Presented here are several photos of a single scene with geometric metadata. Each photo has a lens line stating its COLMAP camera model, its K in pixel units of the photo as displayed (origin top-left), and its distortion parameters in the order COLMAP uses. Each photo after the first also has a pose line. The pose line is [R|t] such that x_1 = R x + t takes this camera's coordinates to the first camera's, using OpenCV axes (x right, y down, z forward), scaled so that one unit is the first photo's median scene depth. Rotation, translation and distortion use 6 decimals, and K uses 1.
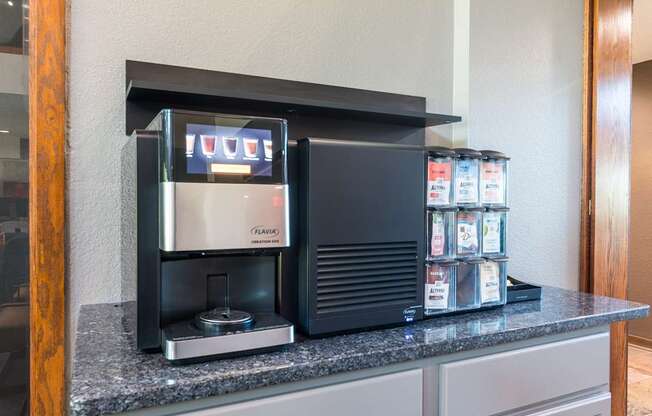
lens RADIAL K [[437.3, 0, 326.0], [0, 437.3, 208.0], [0, 0, 1]] dist [0.003793, 0.001252]
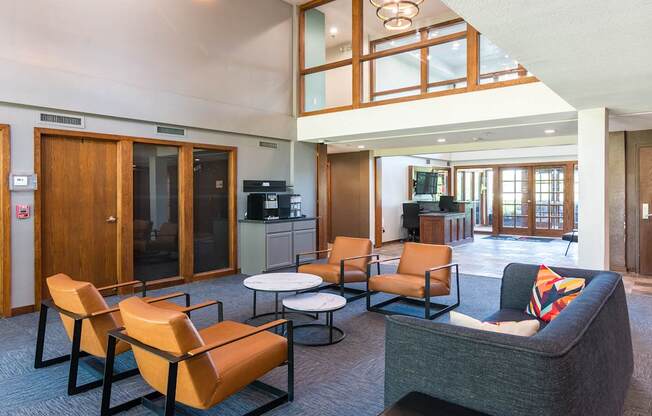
lens RADIAL K [[437.3, 0, 326.0], [0, 437.3, 208.0], [0, 0, 1]] dist [0.003793, 0.001252]
pose [[0.901224, -0.021701, 0.432809, -2.301445], [0.017416, 0.999752, 0.013863, -0.006708], [-0.433003, -0.004956, 0.901379, -5.596288]]
